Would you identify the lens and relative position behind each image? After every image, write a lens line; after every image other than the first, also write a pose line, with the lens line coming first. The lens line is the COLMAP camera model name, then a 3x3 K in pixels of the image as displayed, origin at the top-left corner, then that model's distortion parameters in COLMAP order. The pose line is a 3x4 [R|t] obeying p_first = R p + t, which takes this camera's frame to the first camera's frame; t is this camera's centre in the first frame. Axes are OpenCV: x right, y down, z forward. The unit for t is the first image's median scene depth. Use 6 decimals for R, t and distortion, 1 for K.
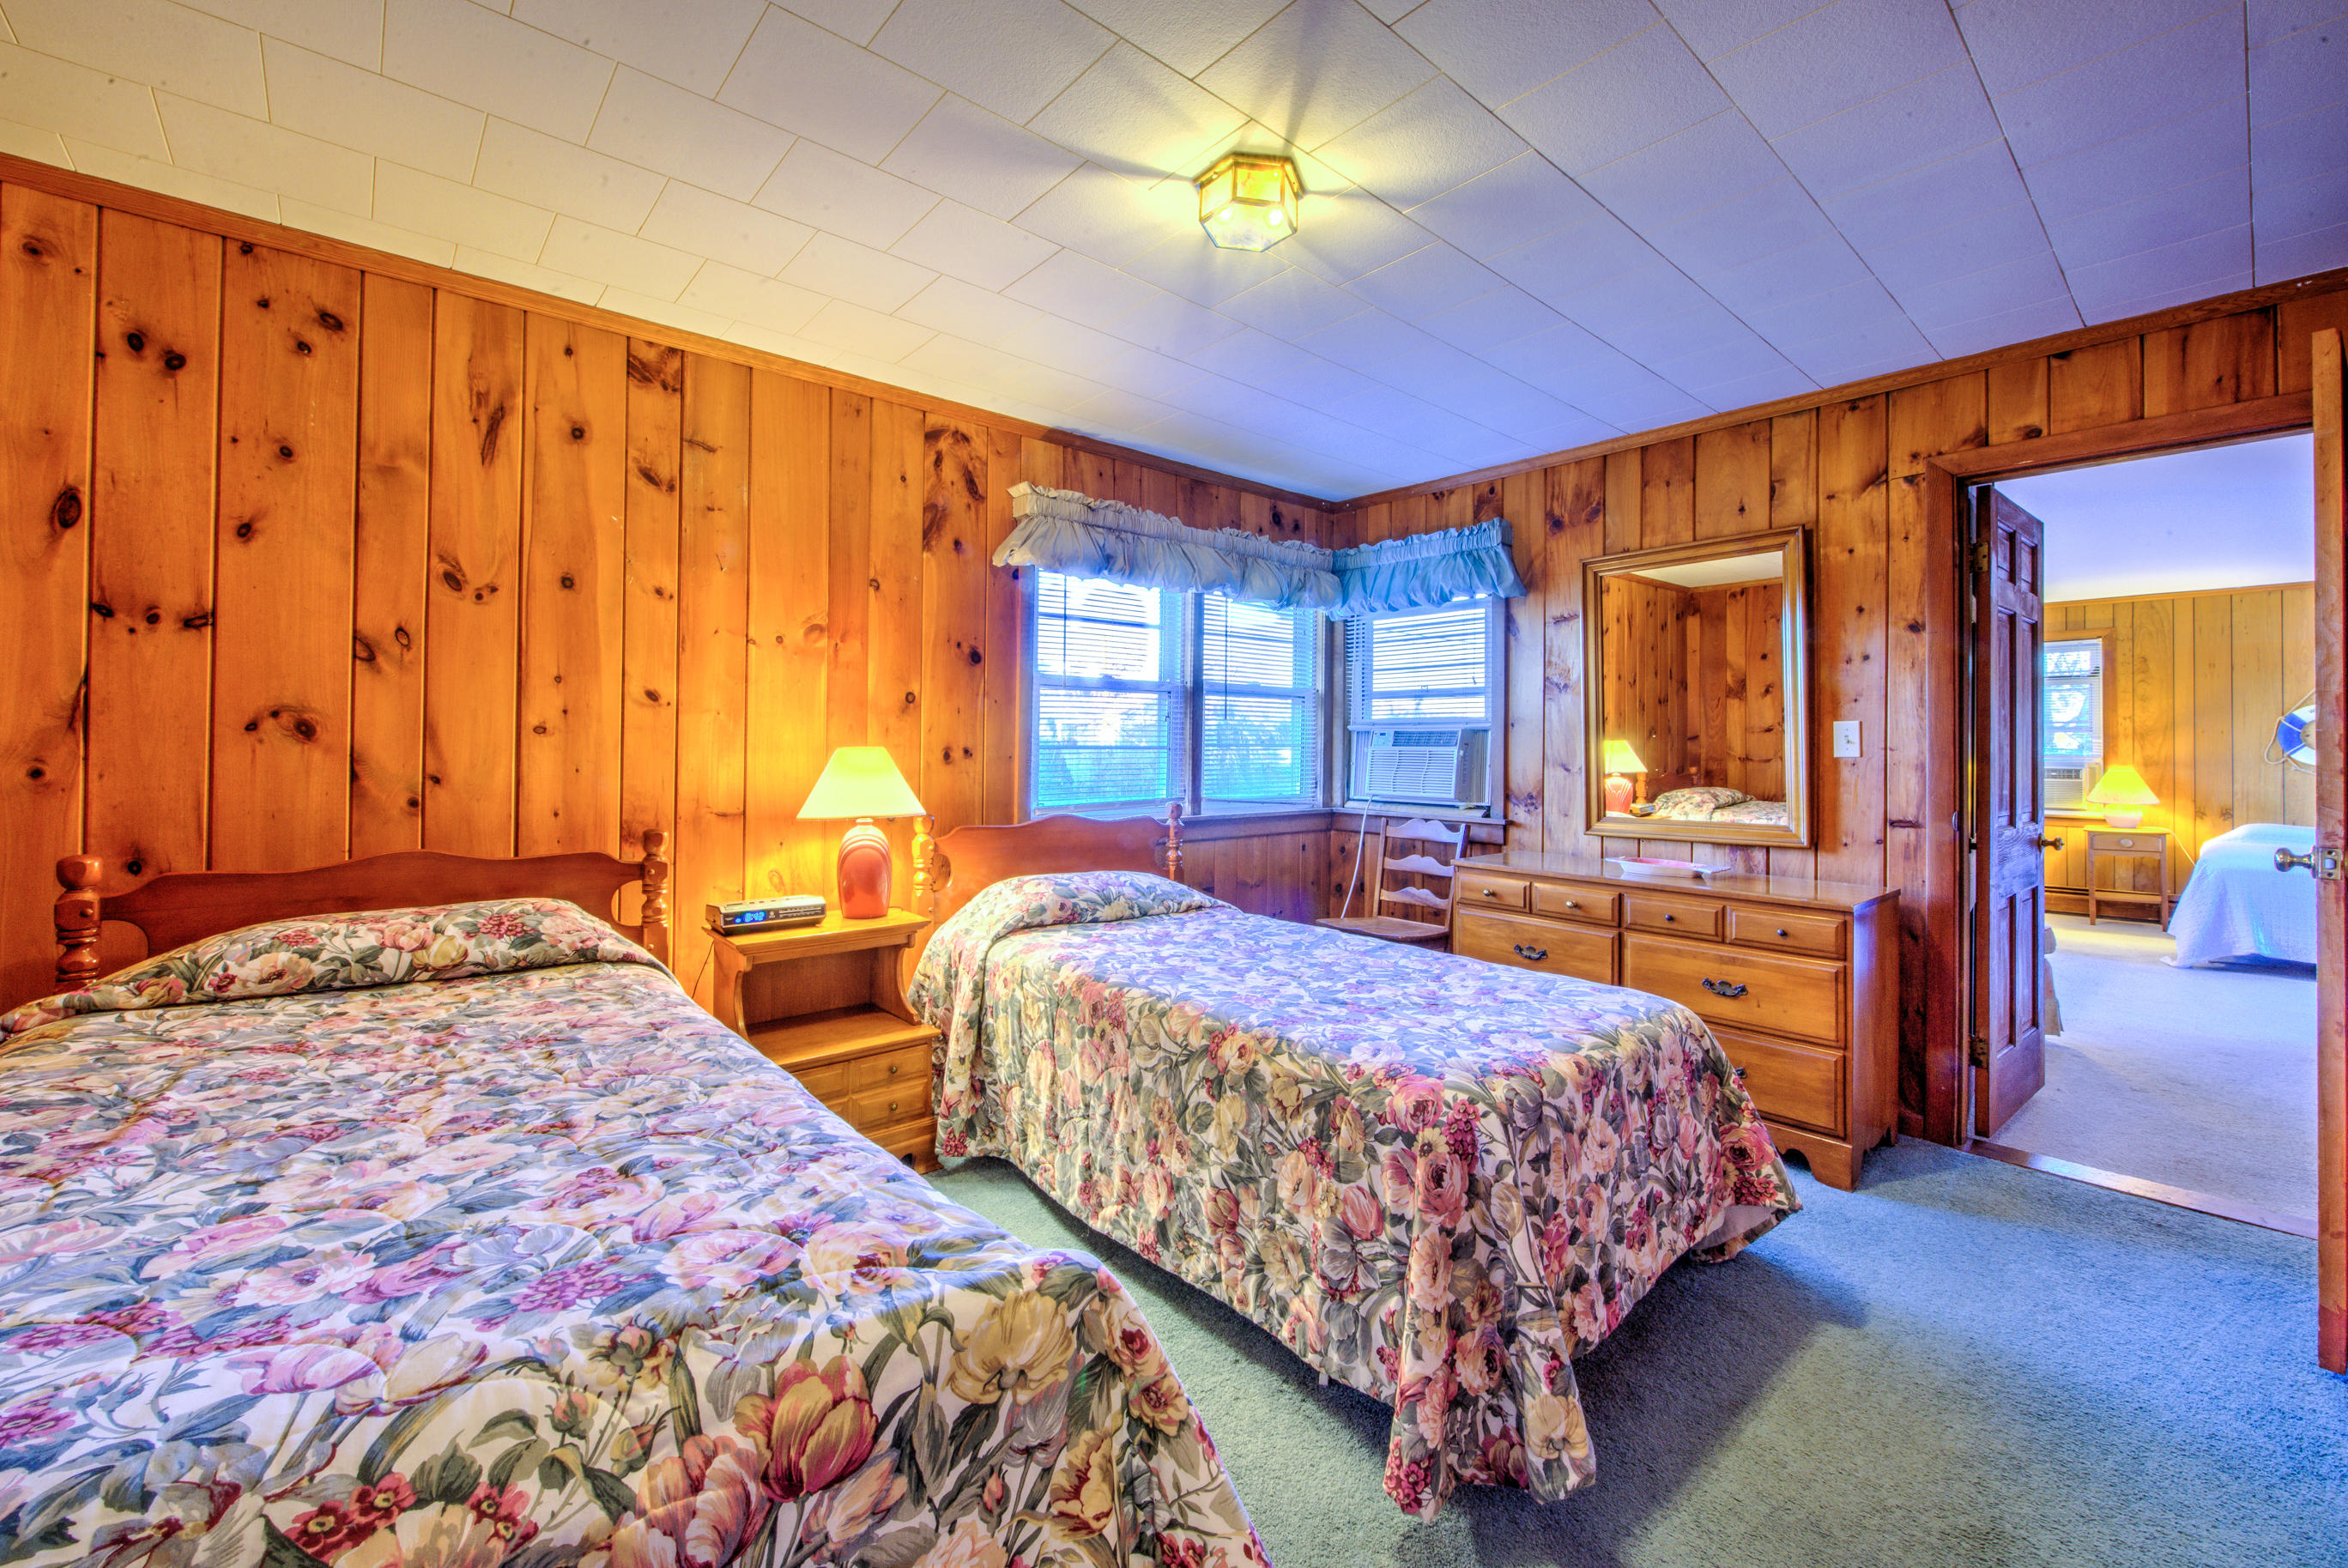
lens RADIAL K [[943.6, 0, 1203.8], [0, 943.6, 741.7], [0, 0, 1]] dist [-0.001353, -0.000988]
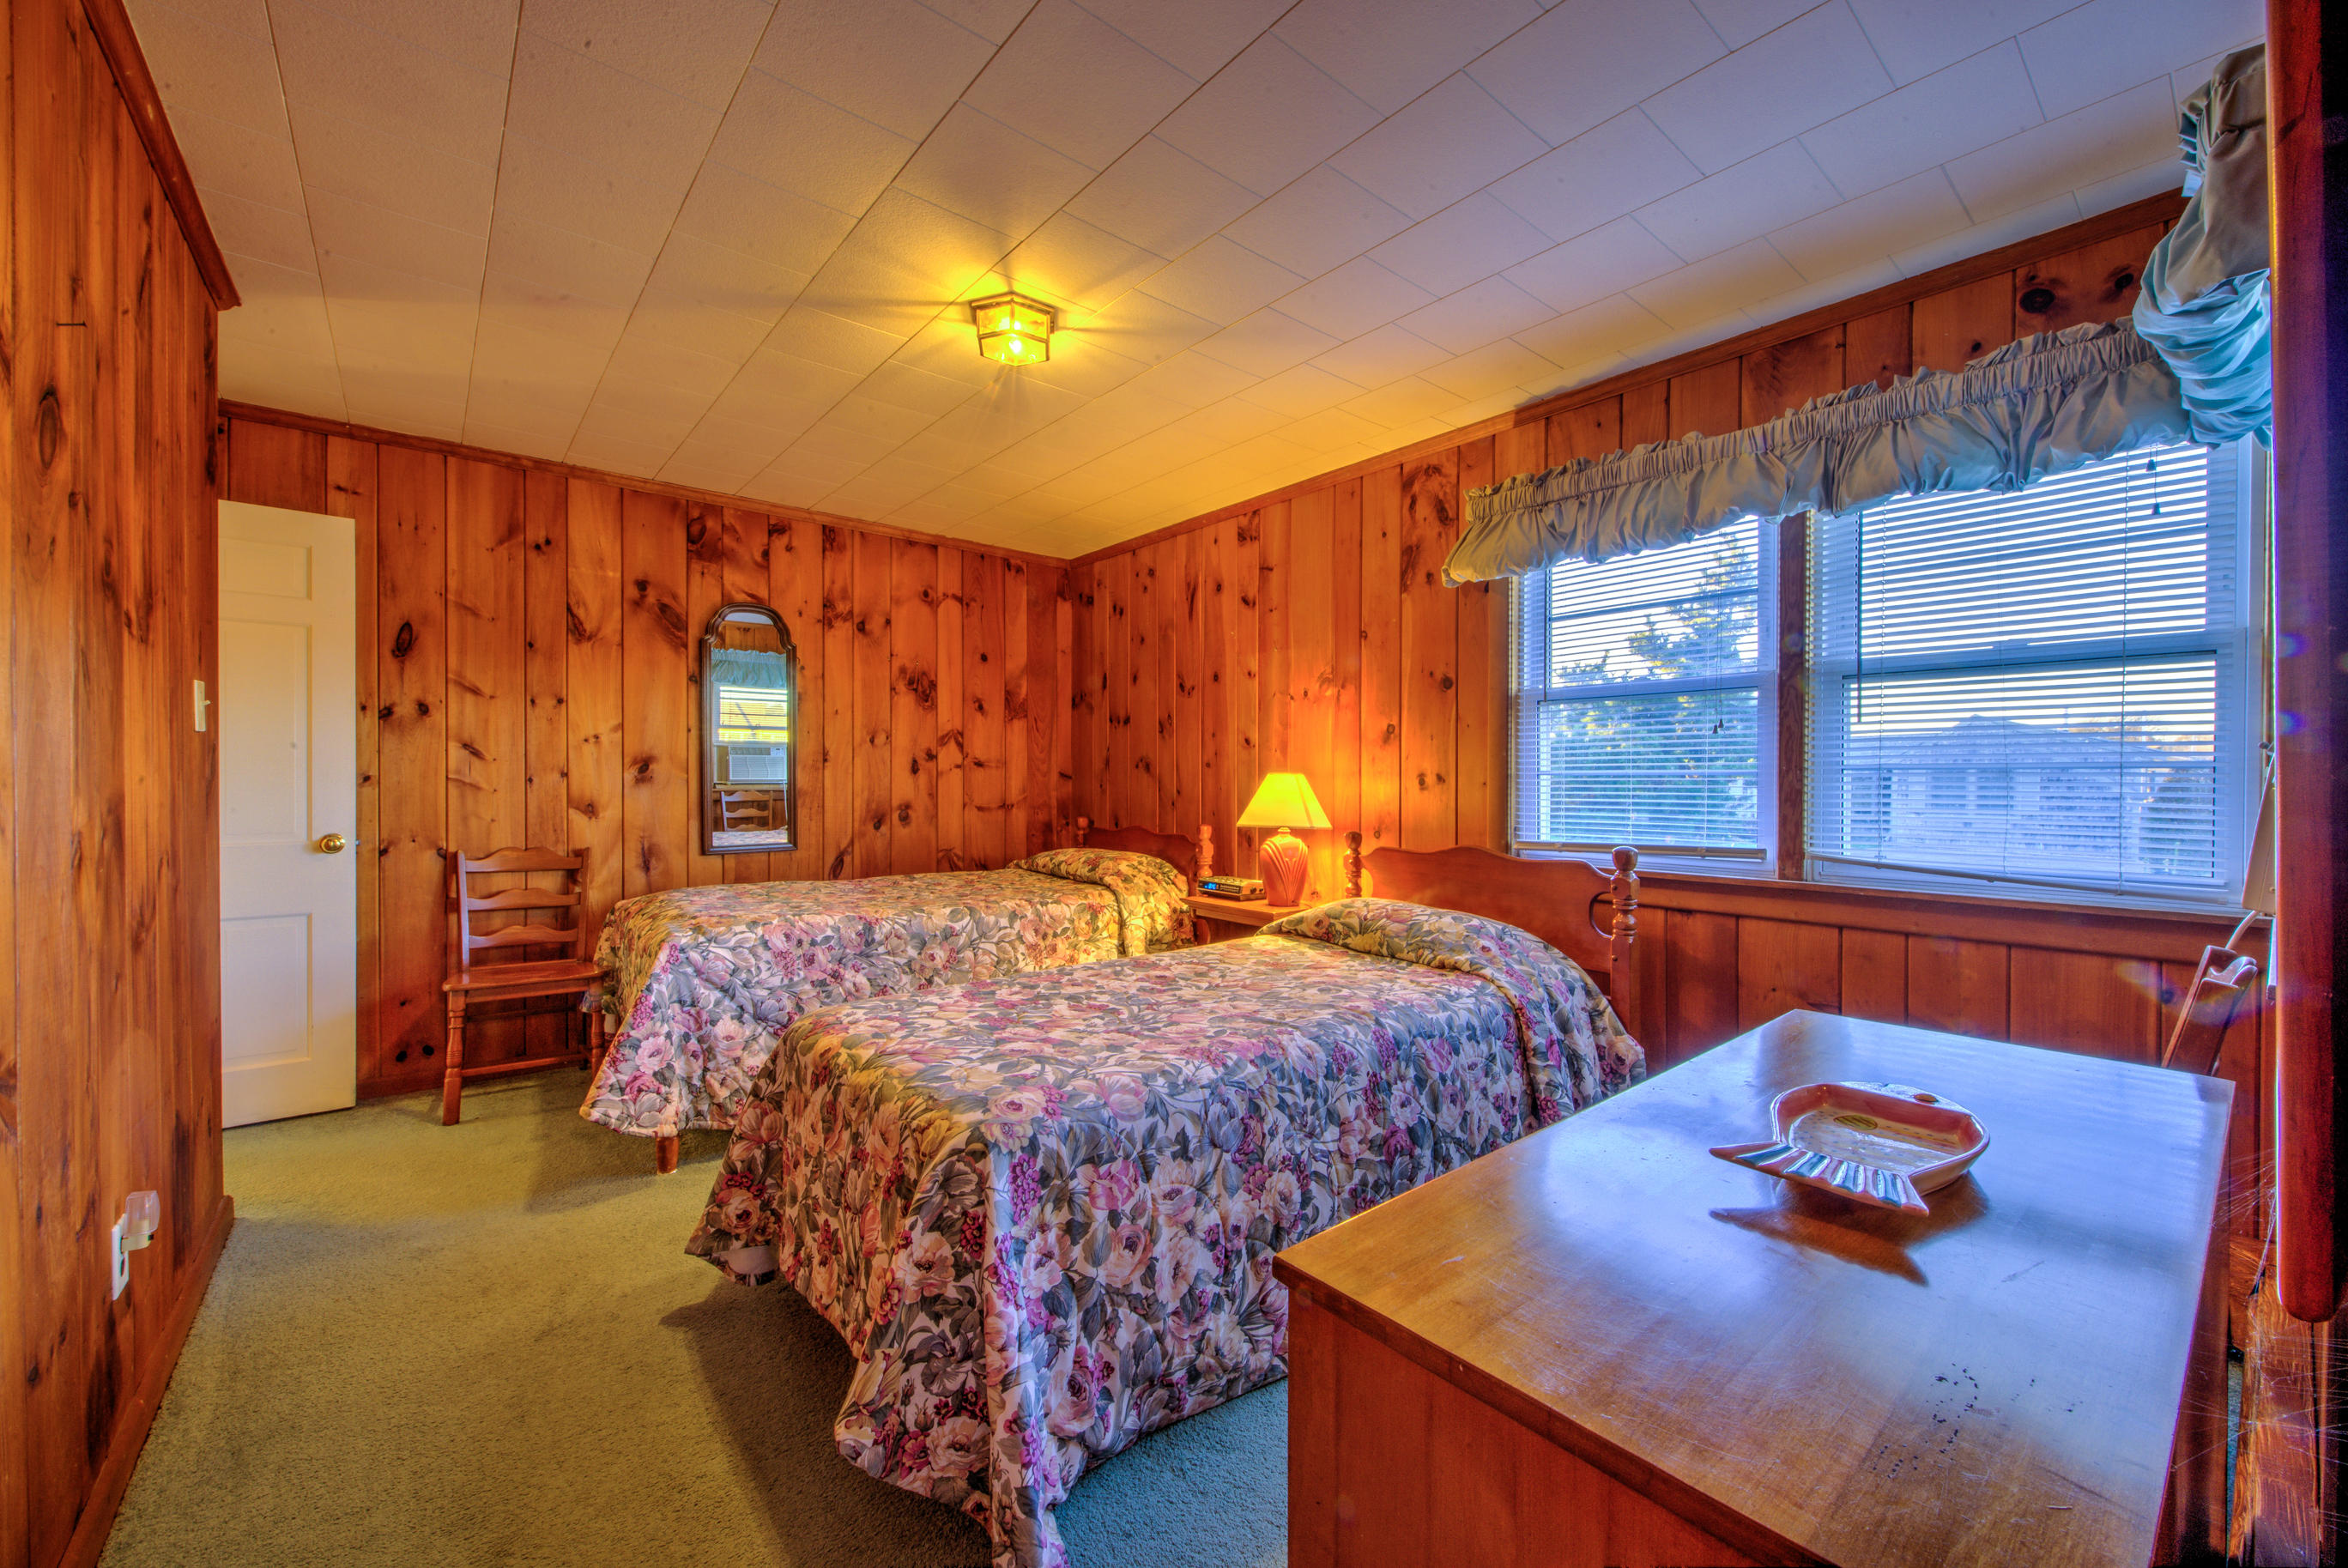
lens RADIAL K [[943.6, 0, 1180.2], [0, 943.6, 783.4], [0, 0, 1]] dist [-0.001353, -0.000988]
pose [[-0.047301, -0.007273, -0.998854, 0.867022], [-0.003473, 0.999969, -0.007117, 0.027946], [0.998875, 0.003132, -0.047325, 0.866150]]
